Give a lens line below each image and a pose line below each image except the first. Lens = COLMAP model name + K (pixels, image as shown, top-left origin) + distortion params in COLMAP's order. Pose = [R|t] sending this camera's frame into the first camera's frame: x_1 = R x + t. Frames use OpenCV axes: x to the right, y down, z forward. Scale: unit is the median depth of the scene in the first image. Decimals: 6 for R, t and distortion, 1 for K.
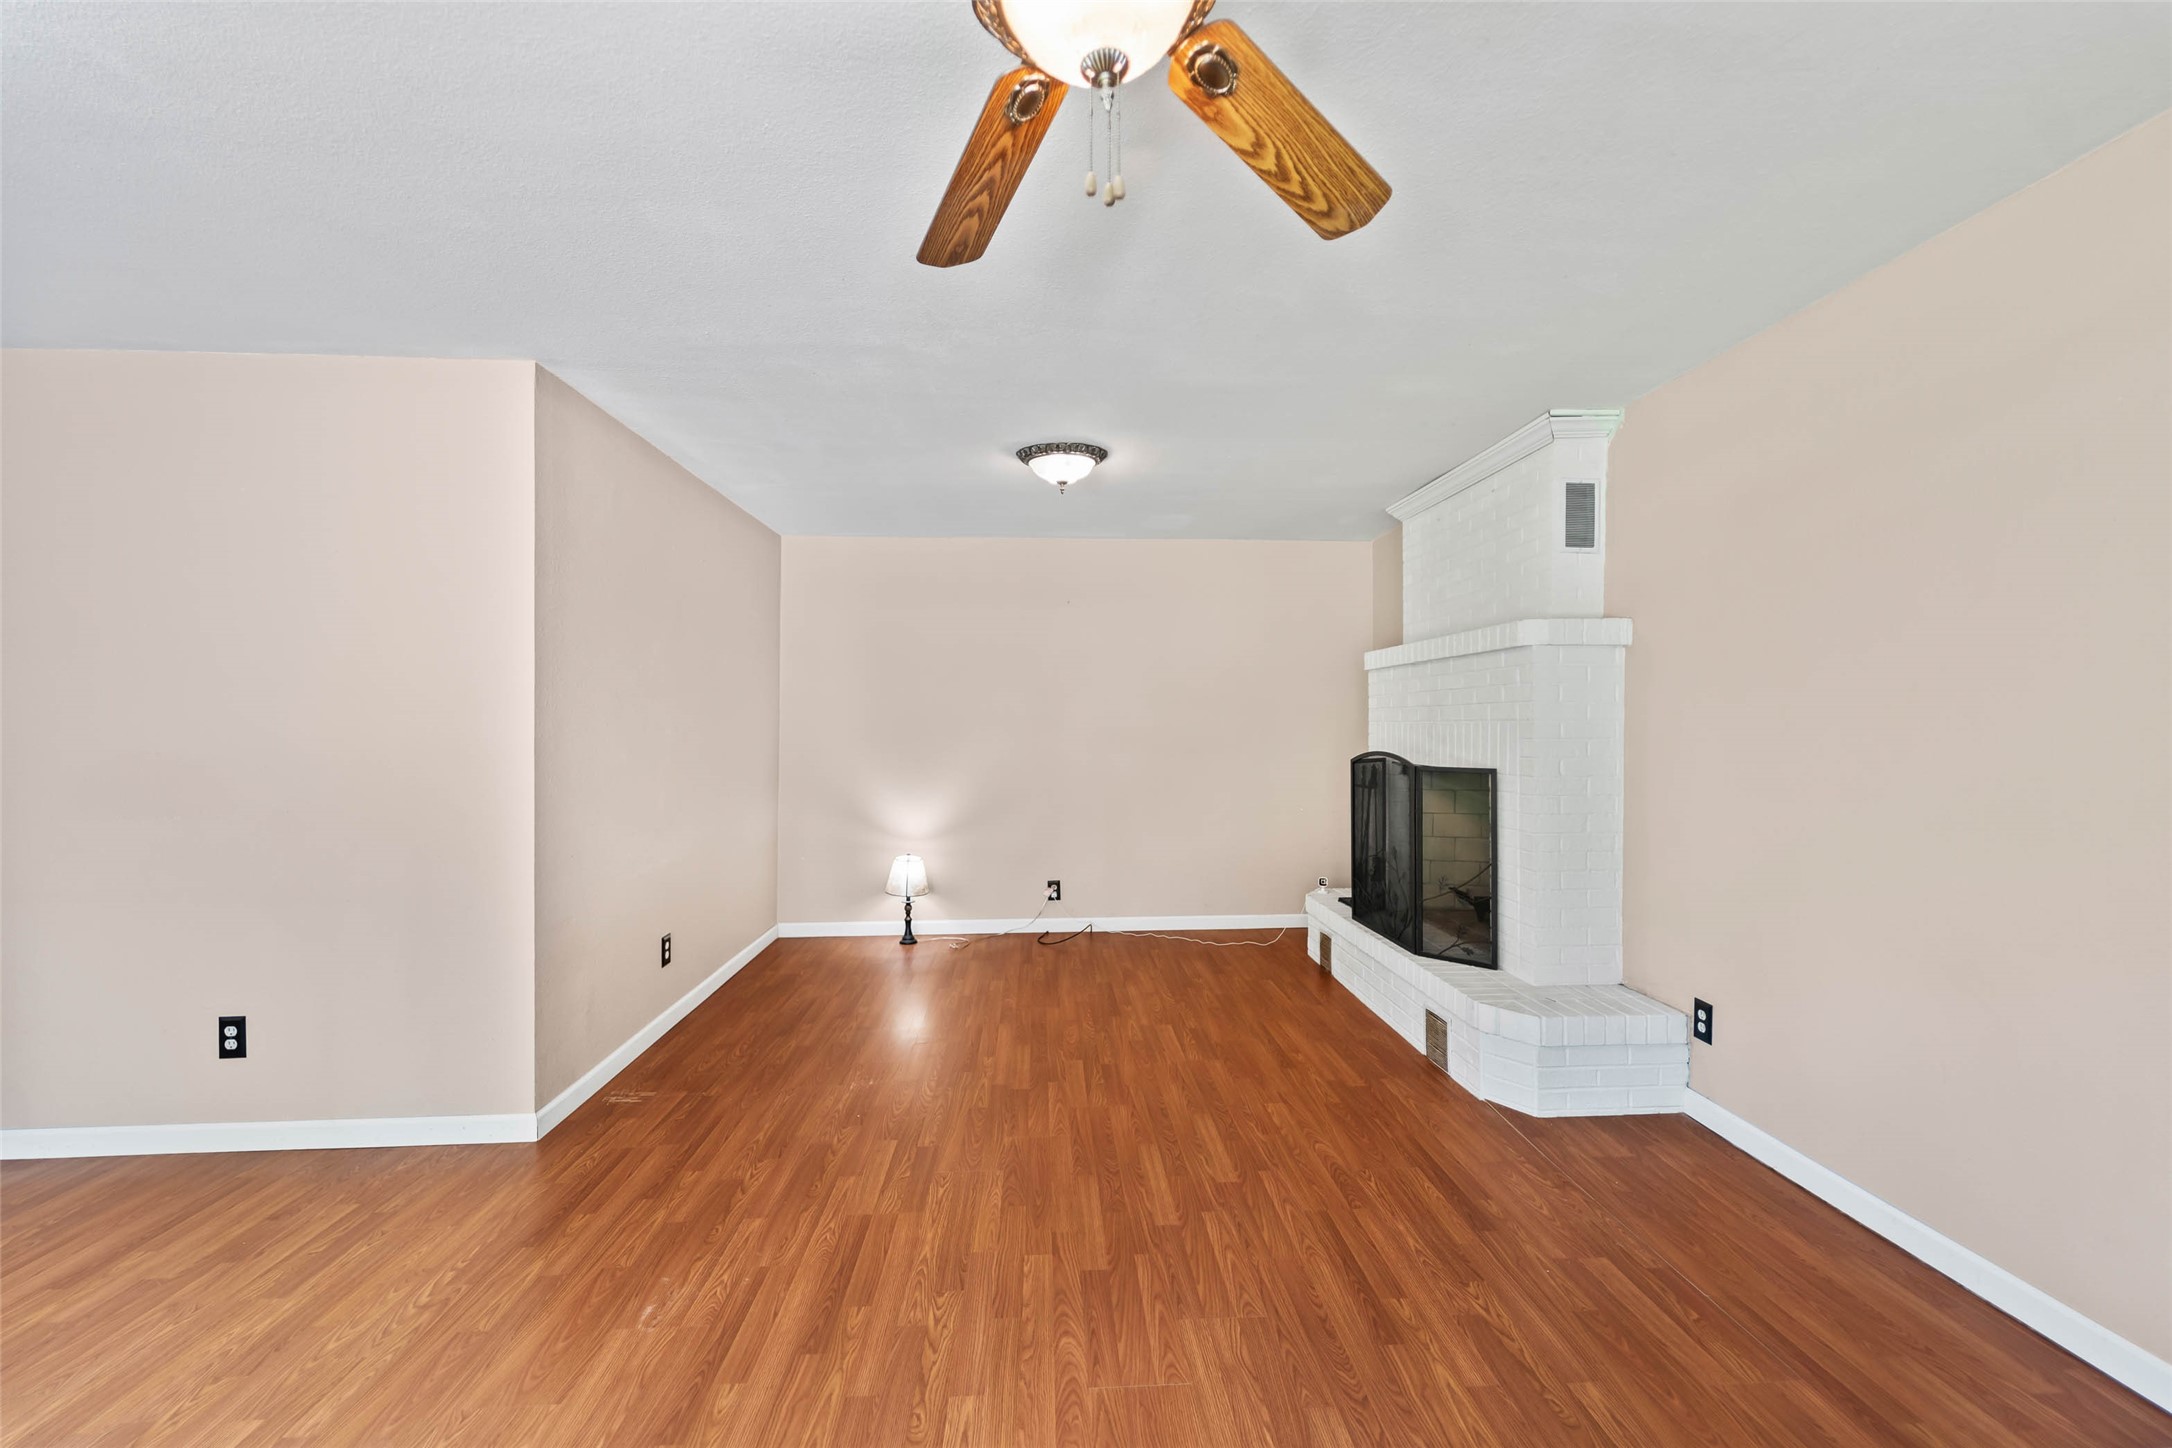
lens RADIAL K [[868.2, 0, 1096.1], [0, 868.2, 736.1], [0, 0, 1]] dist [0.001422, -0.001478]
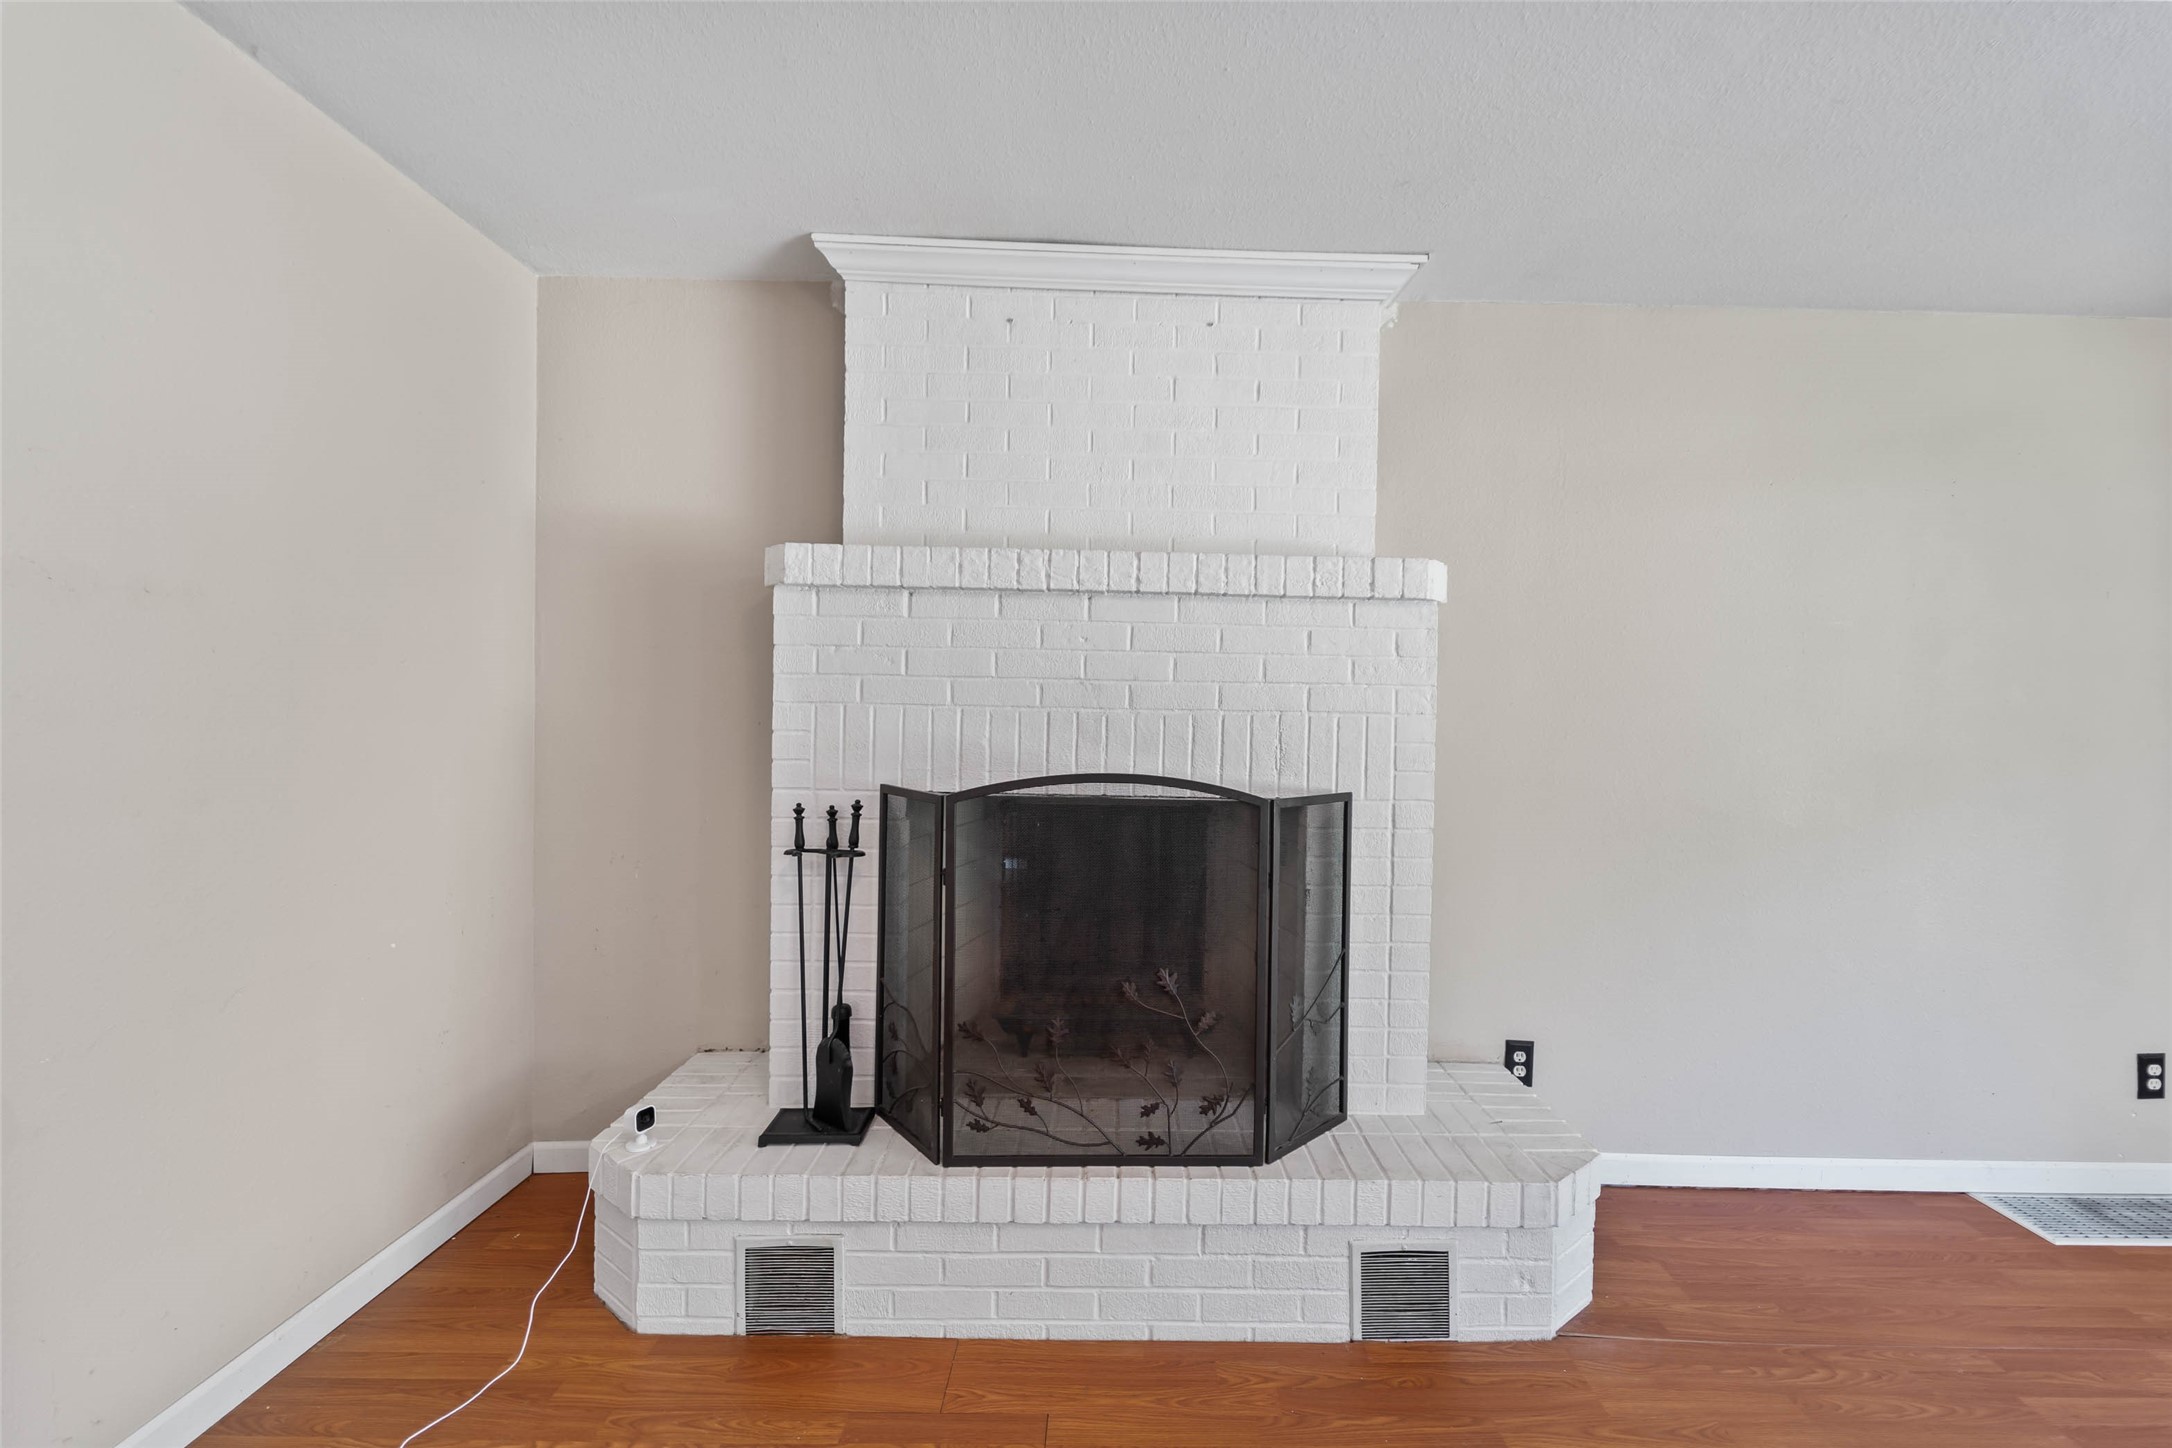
lens RADIAL K [[878.1, 0, 1085.0], [0, 878.1, 728.4], [0, 0, 1]] dist [-0.000234, -0.000531]
pose [[0.060761, -0.003898, 0.998145, -0.198128], [0.000687, 0.999992, 0.003863, -0.010004], [-0.998152, 0.000451, 0.060763, 1.369553]]
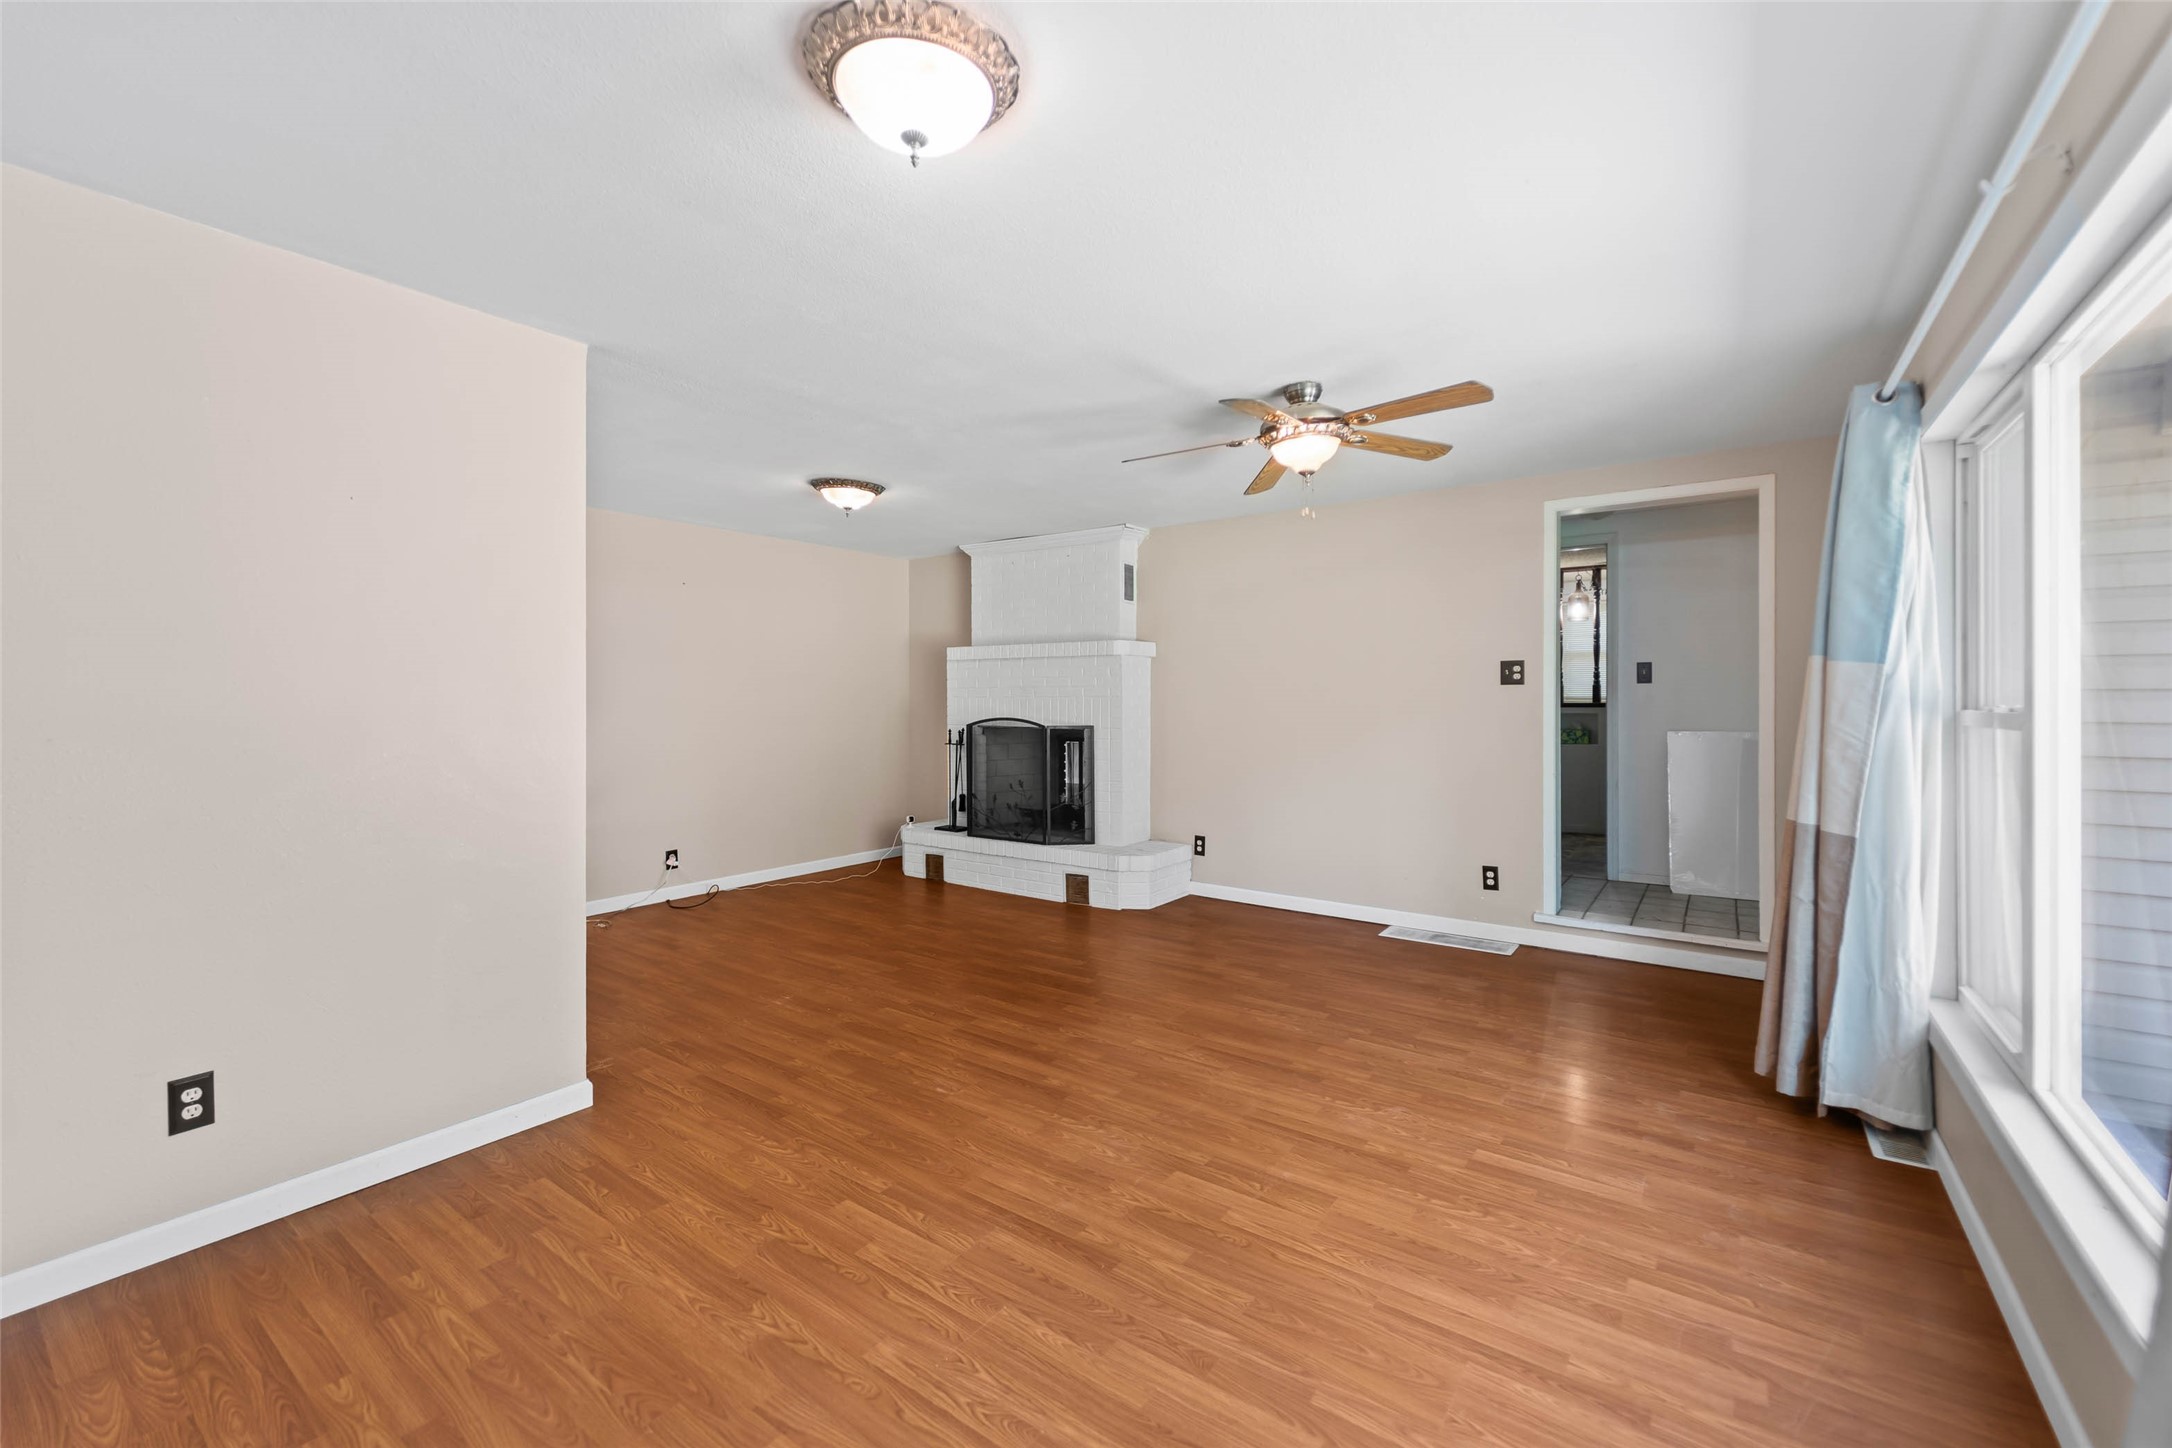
lens RADIAL K [[885.7, 0, 1098.0], [0, 885.7, 702.5], [0, 0, 1]] dist [0.001582, -0.000086]
pose [[0.634804, -0.003952, 0.772663, -1.043449], [0.012150, 0.999914, -0.004868, 0.001958], [-0.772577, 0.012478, 0.634798, -0.130142]]
